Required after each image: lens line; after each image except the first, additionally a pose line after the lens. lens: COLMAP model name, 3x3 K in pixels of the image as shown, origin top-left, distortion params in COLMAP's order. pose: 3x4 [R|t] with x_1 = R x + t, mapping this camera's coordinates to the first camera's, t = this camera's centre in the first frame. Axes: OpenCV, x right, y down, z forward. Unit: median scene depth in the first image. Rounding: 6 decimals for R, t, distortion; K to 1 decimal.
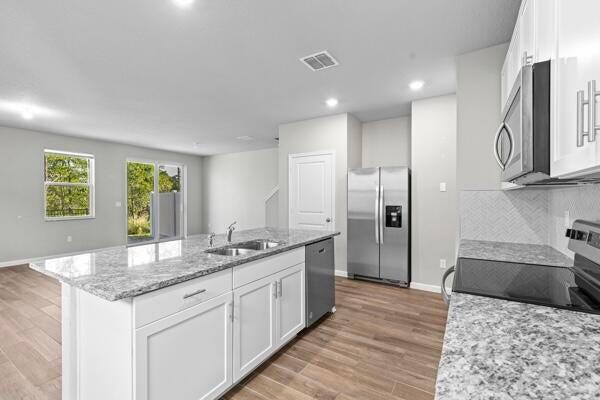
lens RADIAL K [[268.6, 0, 297.5], [0, 268.6, 195.8], [0, 0, 1]] dist [0.001658, -0.000028]
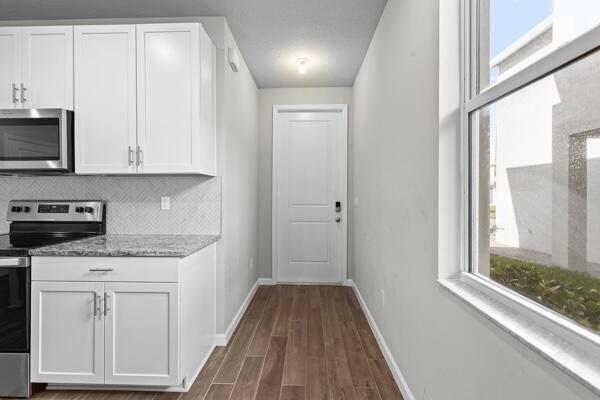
lens RADIAL K [[268.6, 0, 297.5], [0, 268.6, 195.8], [0, 0, 1]] dist [0.001658, -0.000028]
pose [[-0.494990, -0.003041, 0.868893, -0.379864], [-0.004036, 0.999991, 0.001201, 0.021290], [-0.868889, -0.002913, -0.494998, 0.142198]]
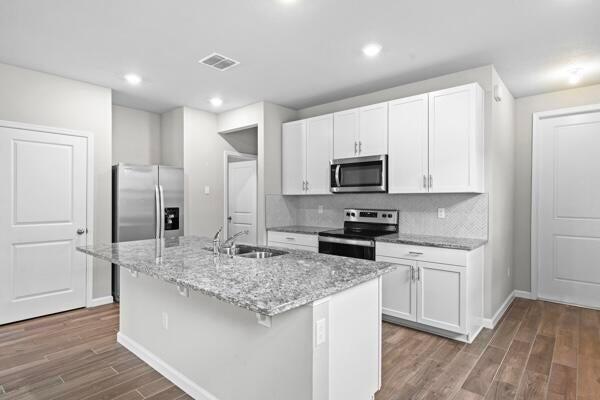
lens RADIAL K [[325.1, 0, 300.0], [0, 325.1, 200.0], [0, 0, 1]] dist [0.003006, 0.001649]
pose [[0.152865, -0.001401, 0.988246, -0.726747], [-0.008281, 0.999962, 0.002699, 0.002404], [-0.988212, -0.008597, 0.152848, 0.358430]]
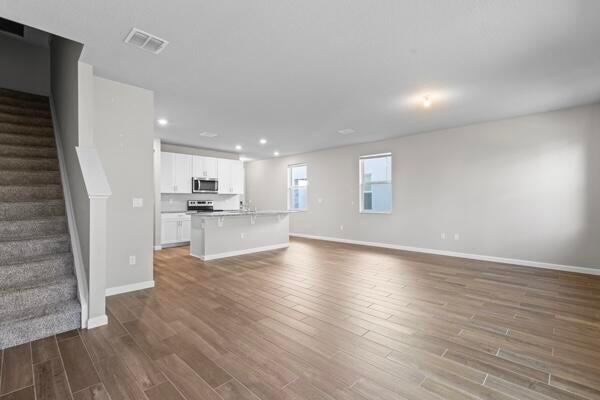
lens RADIAL K [[275.1, 0, 300.0], [0, 275.1, 200.0], [0, 0, 1]] dist [0.028406, -0.000089]
pose [[-0.976816, 0.001860, 0.214071, -0.805278], [0.000488, 0.999979, -0.006462, 0.044798], [-0.214078, -0.006208, -0.976797, 2.131162]]
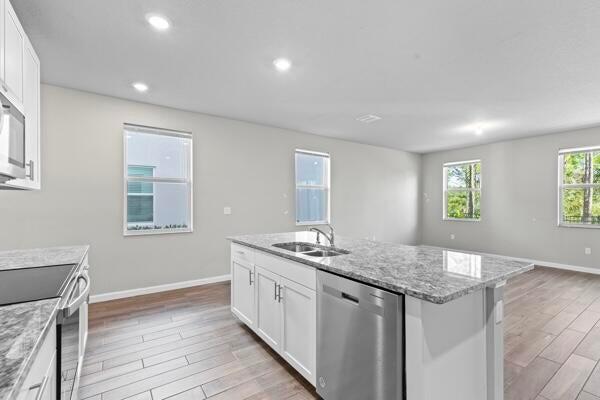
lens RADIAL K [[275.1, 0, 300.0], [0, 275.1, 200.0], [0, 0, 1]] dist [0.028406, -0.000089]
pose [[-0.381480, -0.005734, -0.924359, 0.456967], [0.005572, 0.999948, -0.008502, 0.004792], [0.924360, -0.008394, -0.381429, 0.782520]]
